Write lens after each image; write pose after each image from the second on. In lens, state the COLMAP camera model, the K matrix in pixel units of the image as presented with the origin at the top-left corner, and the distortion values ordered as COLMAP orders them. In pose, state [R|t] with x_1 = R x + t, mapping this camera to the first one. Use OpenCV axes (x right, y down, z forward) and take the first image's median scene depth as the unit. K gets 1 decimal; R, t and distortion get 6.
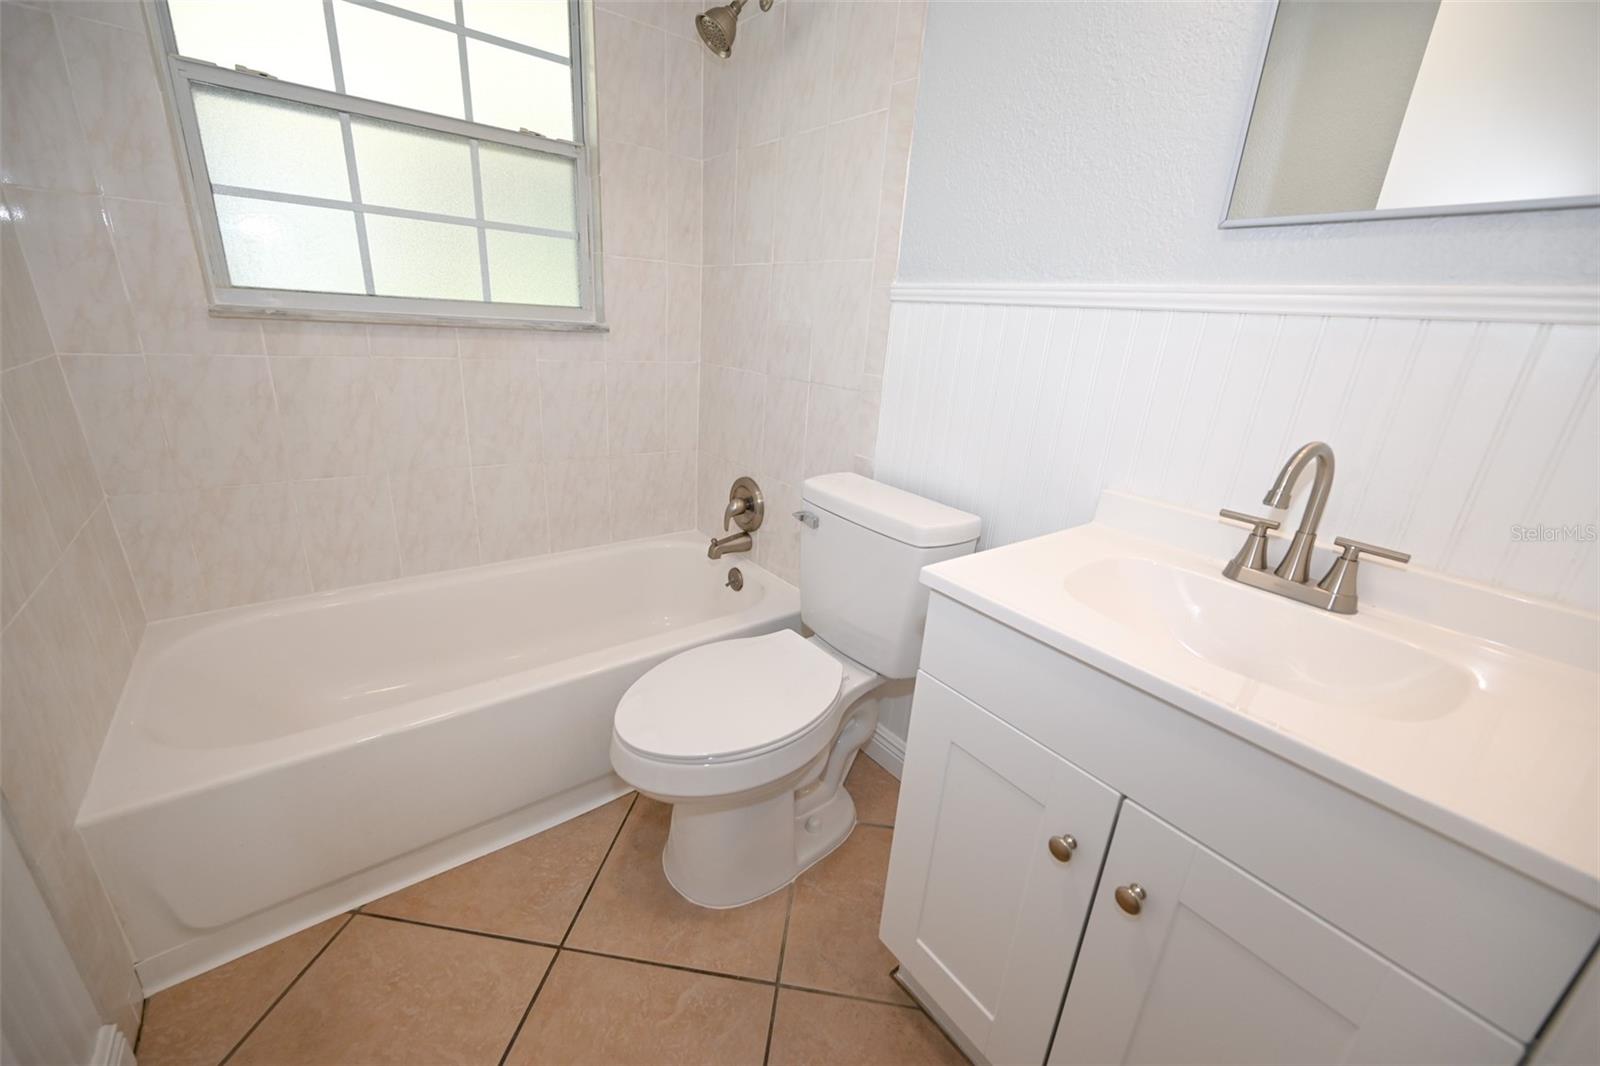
lens RADIAL K [[638.4, 0, 816.9], [0, 638.4, 535.5], [0, 0, 1]] dist [-0.002369, 0.000050]
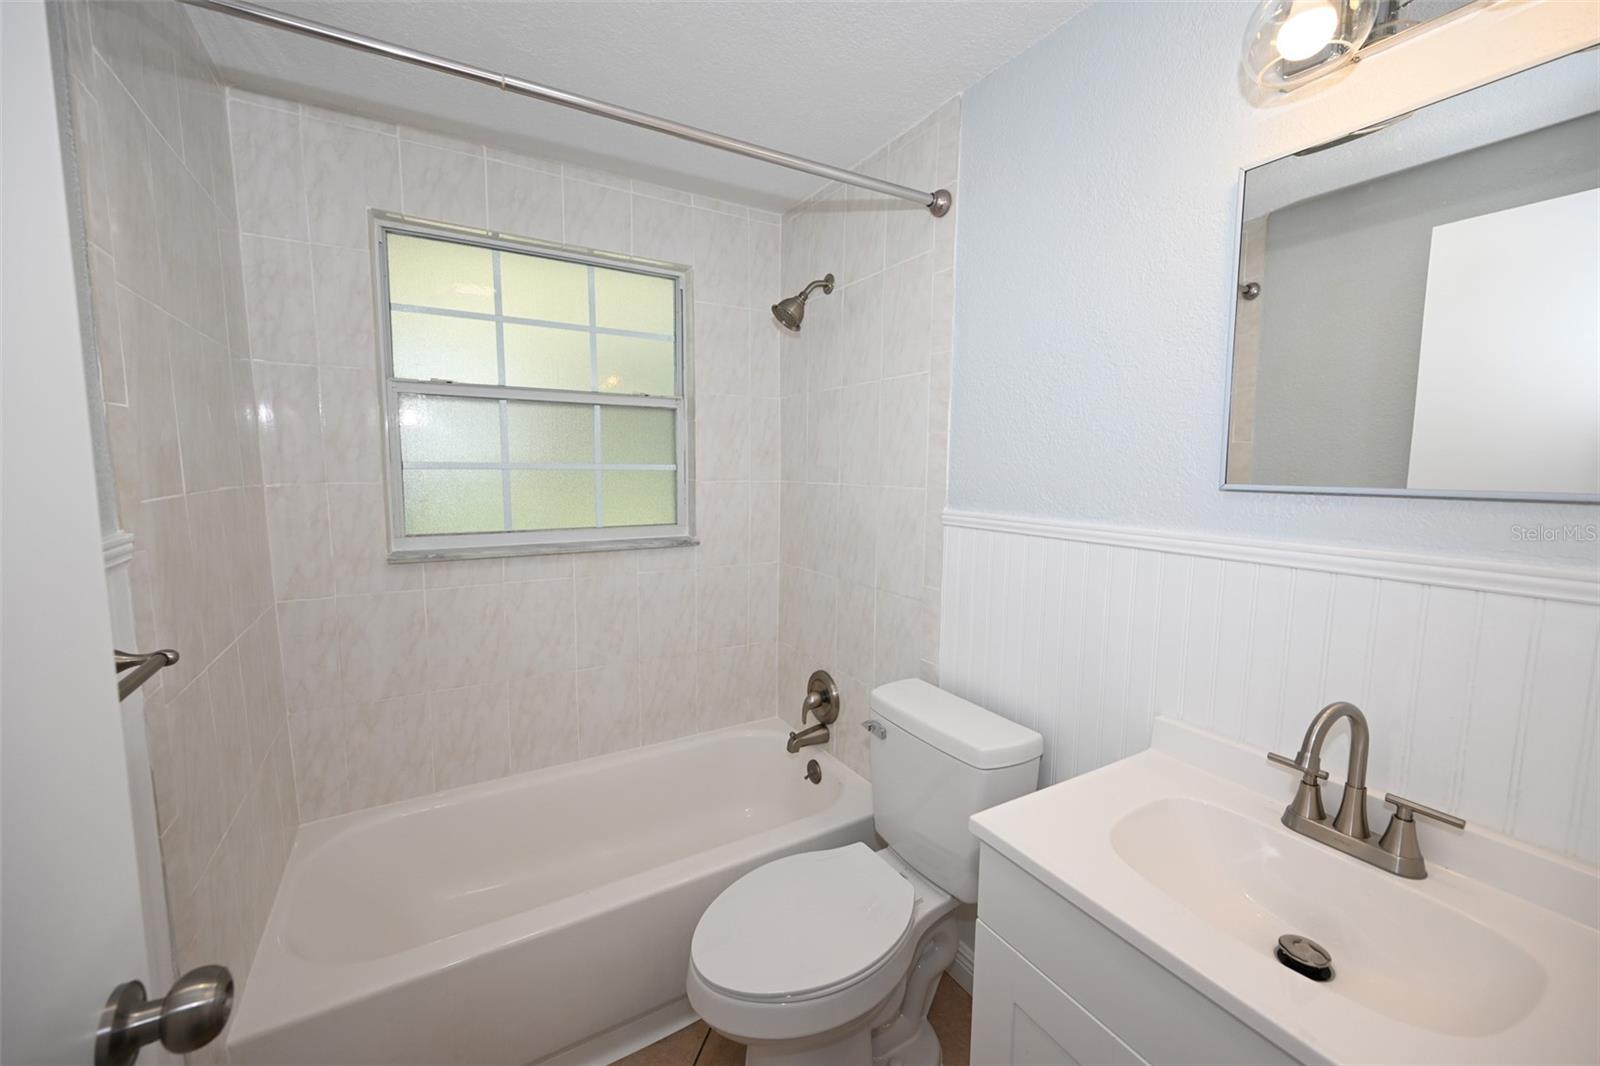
lens RADIAL K [[638.4, 0, 816.9], [0, 638.4, 535.5], [0, 0, 1]] dist [-0.002369, 0.000050]
pose [[0.990337, -0.048492, -0.129929, 0.037465], [0.017138, 0.972488, -0.232323, -0.084761], [0.137620, 0.227851, 0.963922, -0.088270]]
